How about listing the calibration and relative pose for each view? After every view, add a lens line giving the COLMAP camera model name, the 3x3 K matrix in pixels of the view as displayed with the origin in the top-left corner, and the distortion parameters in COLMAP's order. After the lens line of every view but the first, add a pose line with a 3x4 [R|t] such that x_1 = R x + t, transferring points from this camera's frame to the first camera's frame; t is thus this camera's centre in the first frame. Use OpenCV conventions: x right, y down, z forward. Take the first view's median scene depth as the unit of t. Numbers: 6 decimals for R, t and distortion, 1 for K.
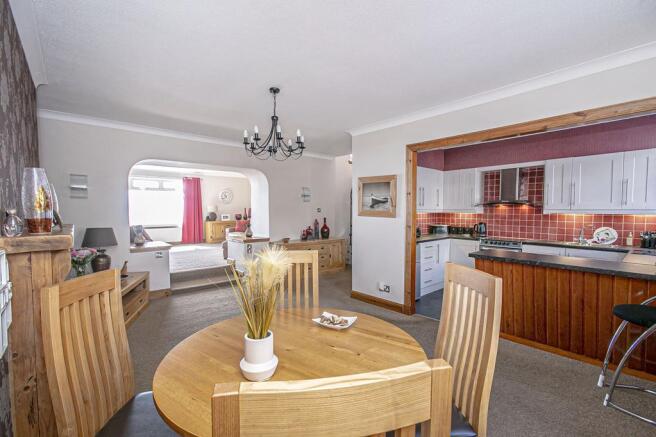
lens RADIAL K [[297.0, 0, 327.3], [0, 297.0, 217.0], [0, 0, 1]] dist [-0.005208, 0.000378]
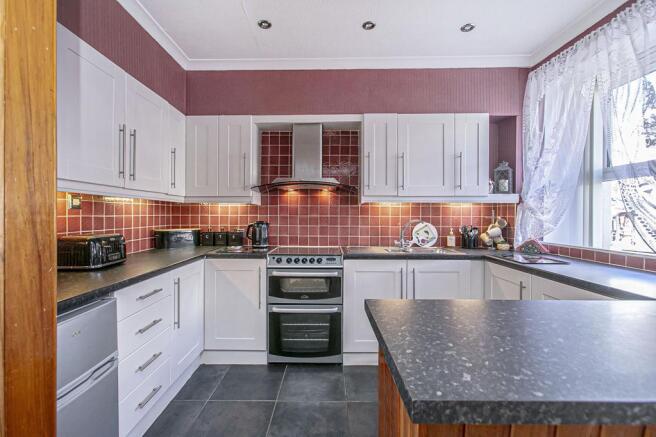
lens RADIAL K [[297.0, 0, 325.1], [0, 297.0, 215.1], [0, 0, 1]] dist [-0.005208, 0.000378]
pose [[0.664271, -0.001981, 0.747490, 0.204168], [0.019352, 0.999707, -0.014548, 0.017559], [-0.747242, 0.024129, 0.664114, 0.572407]]
